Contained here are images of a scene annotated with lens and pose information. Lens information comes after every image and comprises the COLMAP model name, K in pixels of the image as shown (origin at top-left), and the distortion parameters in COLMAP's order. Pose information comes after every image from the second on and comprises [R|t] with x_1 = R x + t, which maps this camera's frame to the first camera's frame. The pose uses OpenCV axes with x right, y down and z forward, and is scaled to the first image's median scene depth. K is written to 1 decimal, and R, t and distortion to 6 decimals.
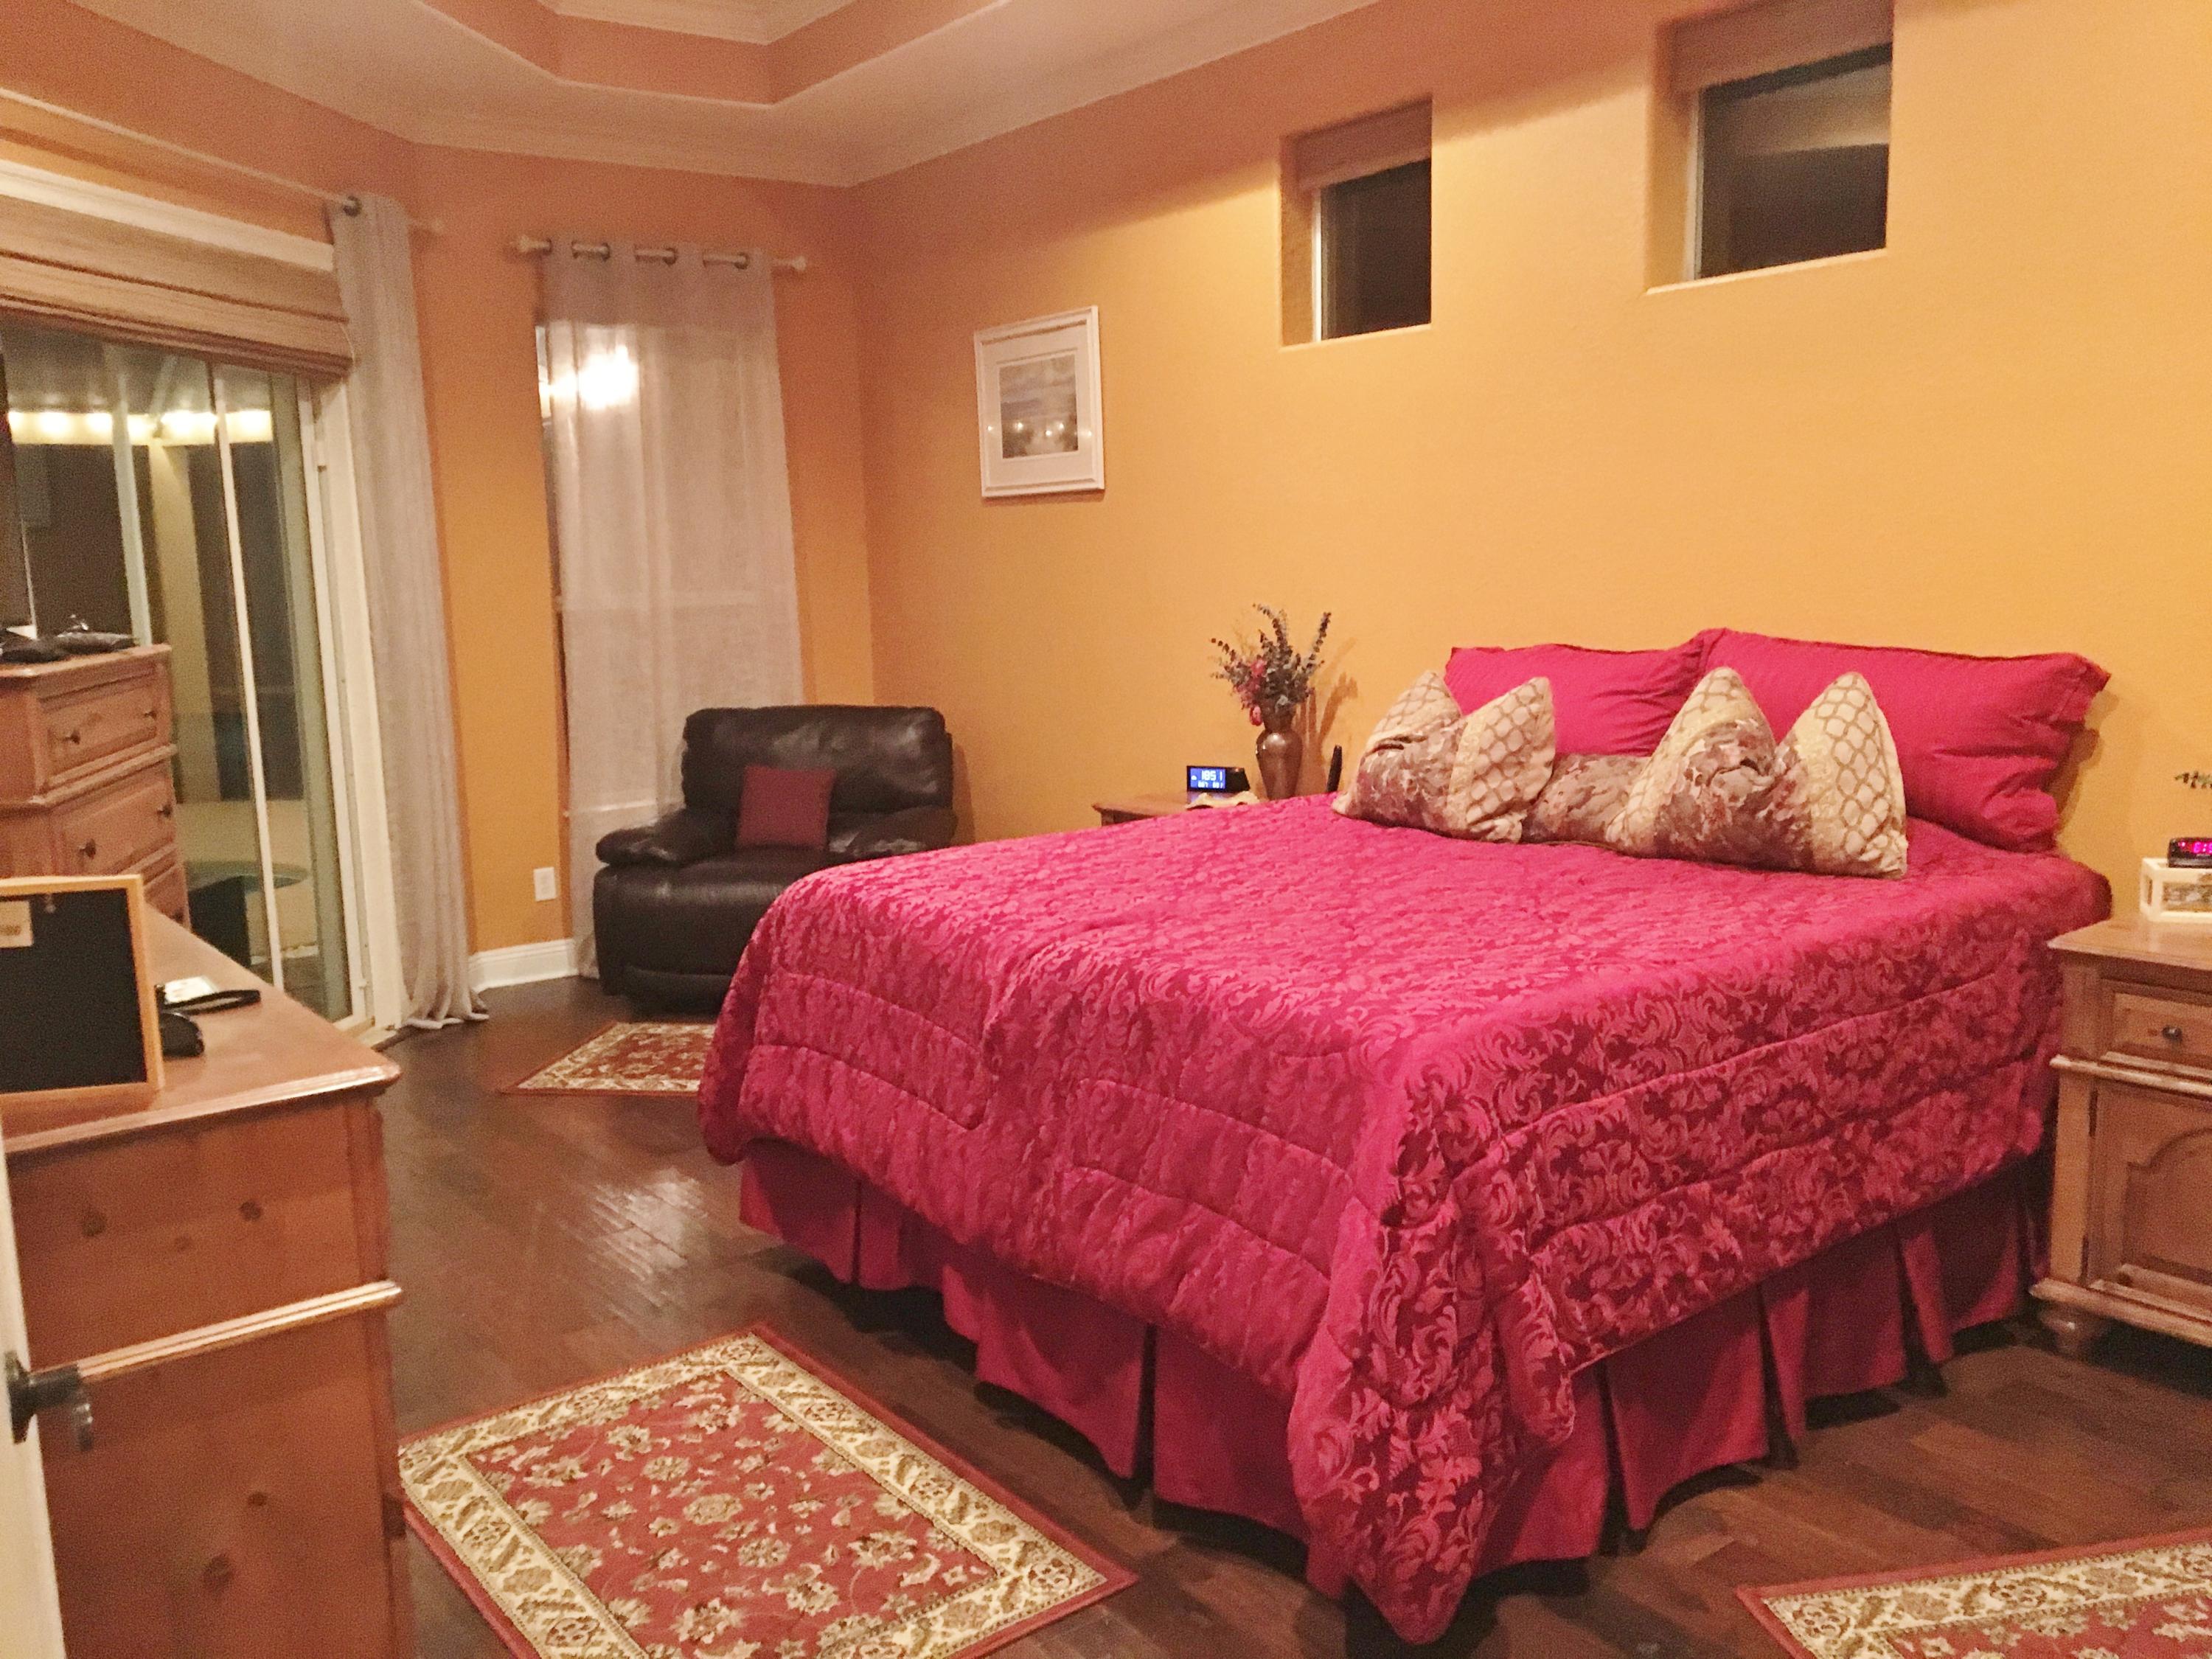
lens RADIAL K [[1852.5, 0, 1097.1], [0, 1852.5, 829.9], [0, 0, 1]] dist [0.100655, -0.120651]
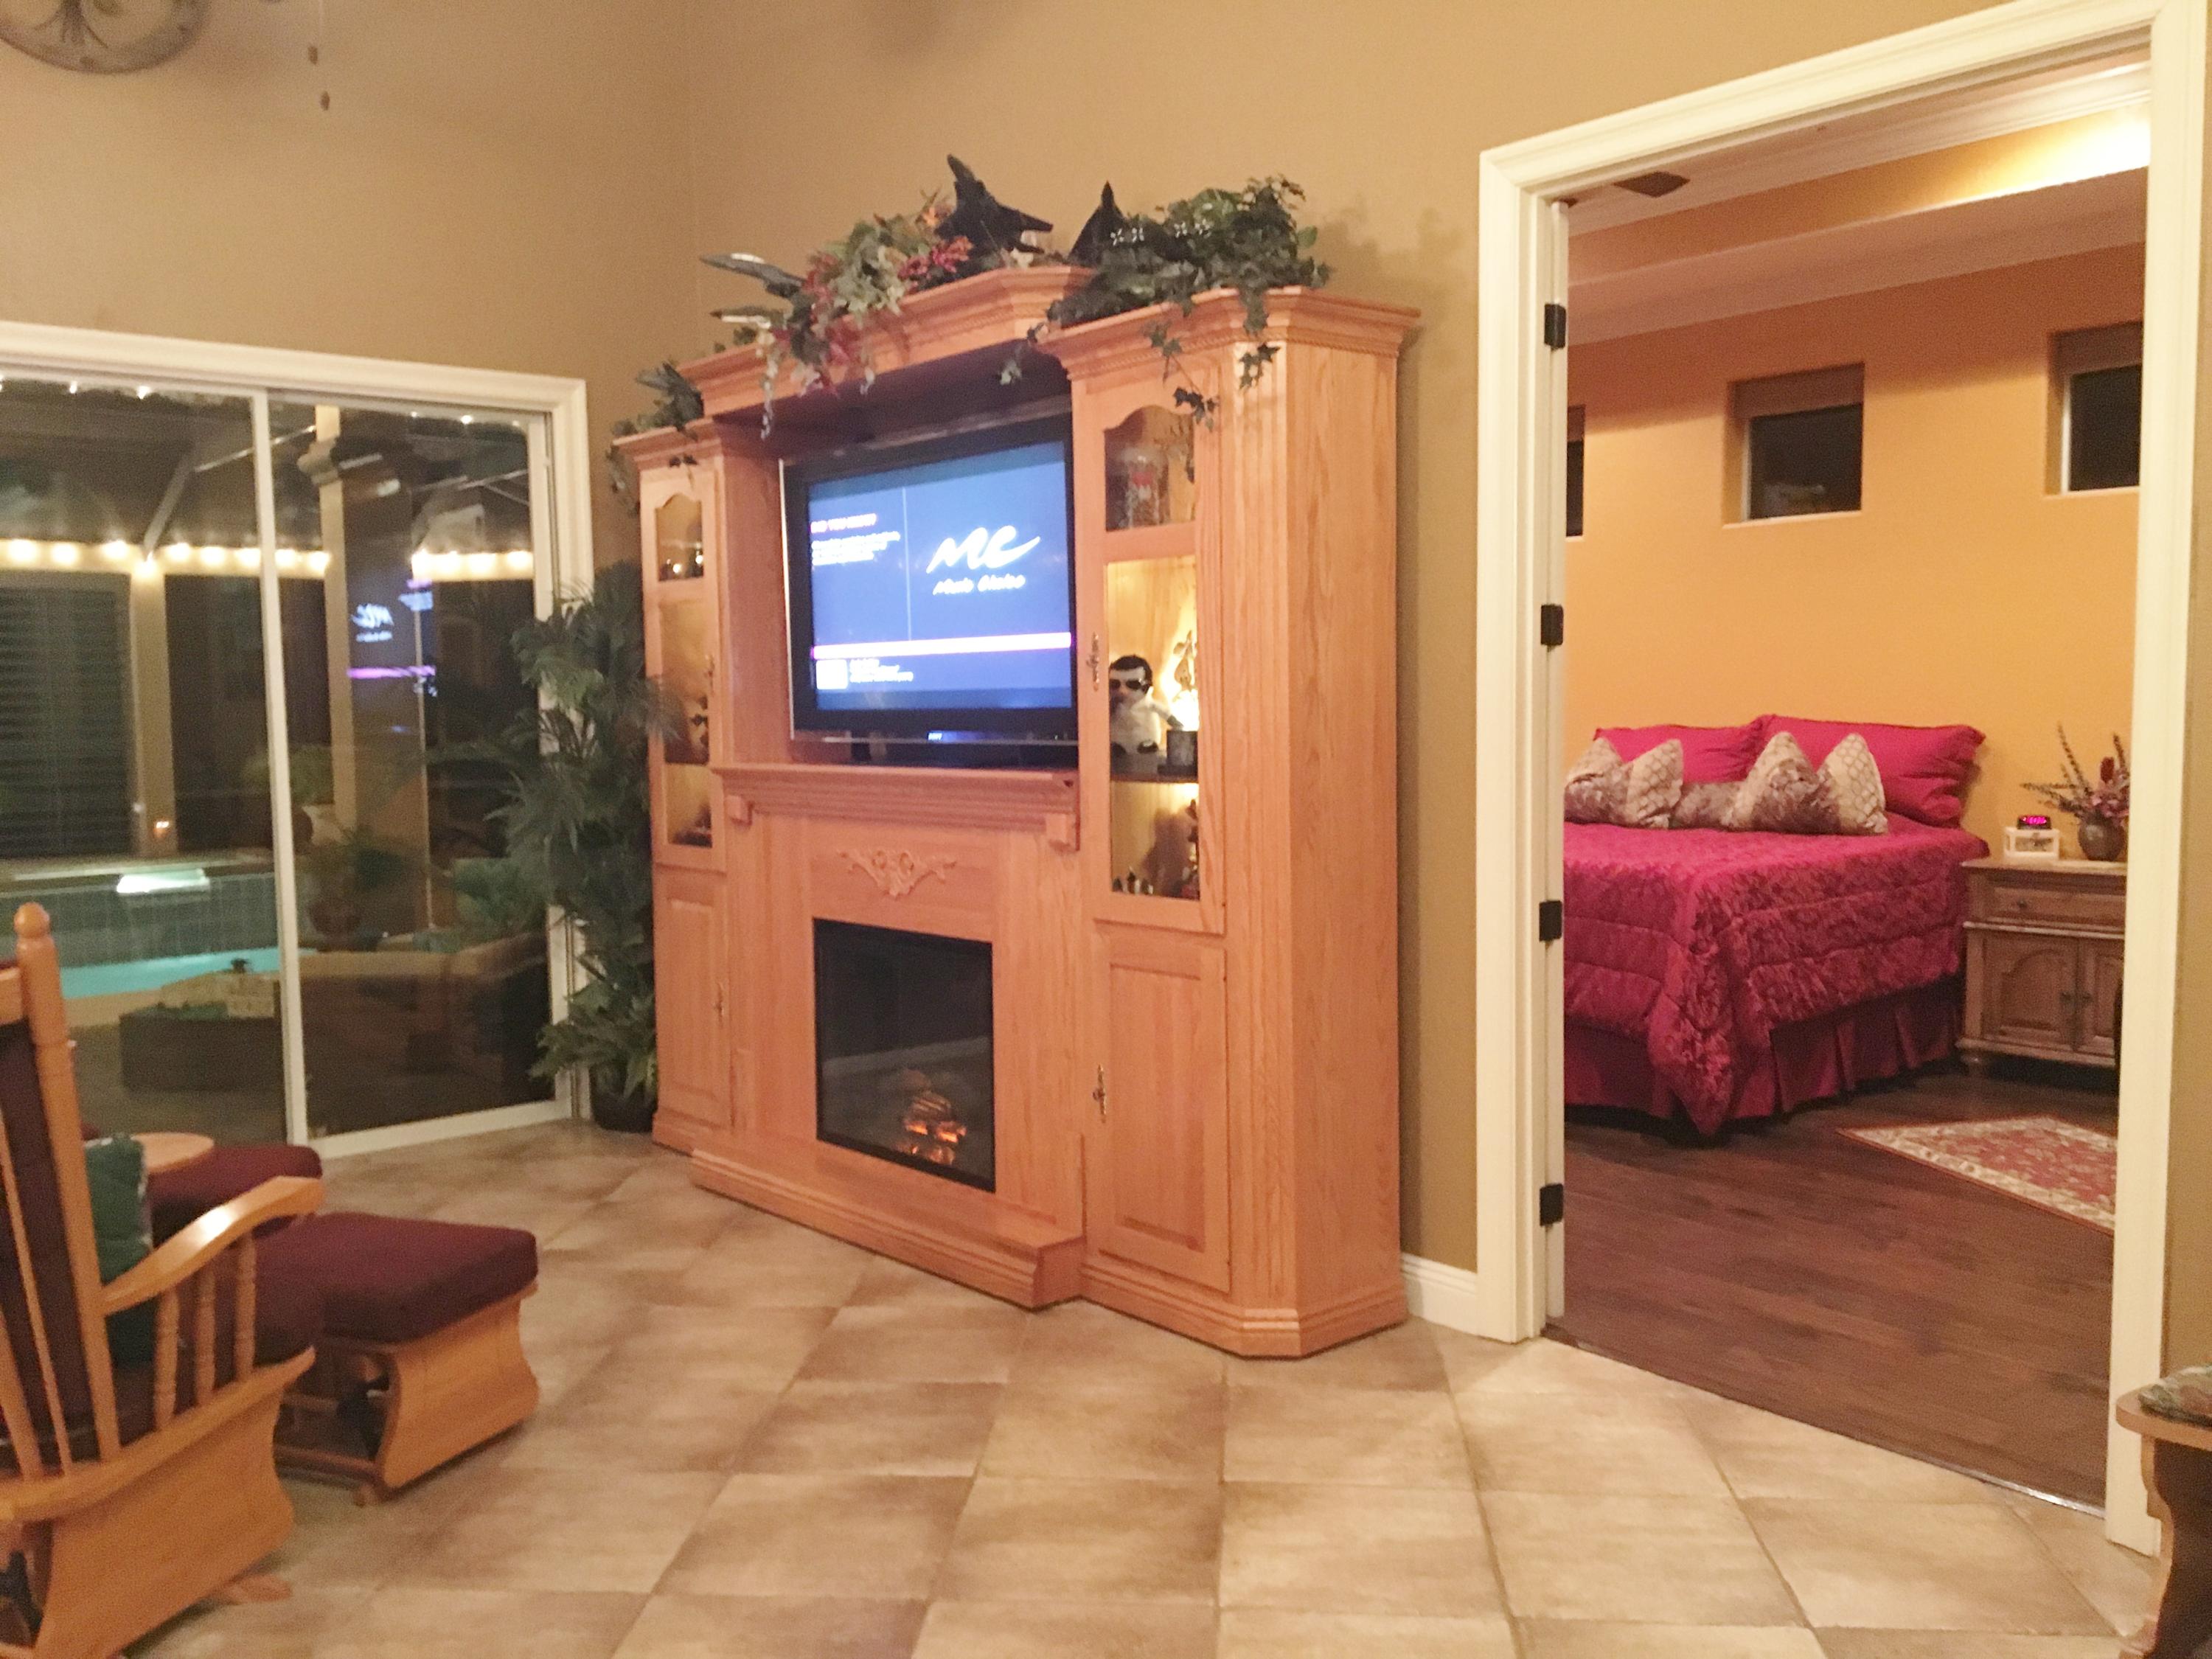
lens RADIAL K [[1852.5, 0, 1097.1], [0, 1852.5, 829.9], [0, 0, 1]] dist [0.100655, -0.120651]
pose [[0.998103, 0.010340, 0.060694, -0.521436], [-0.005885, 0.997305, -0.073126, 0.171507], [-0.061287, 0.072630, 0.995474, -0.916534]]
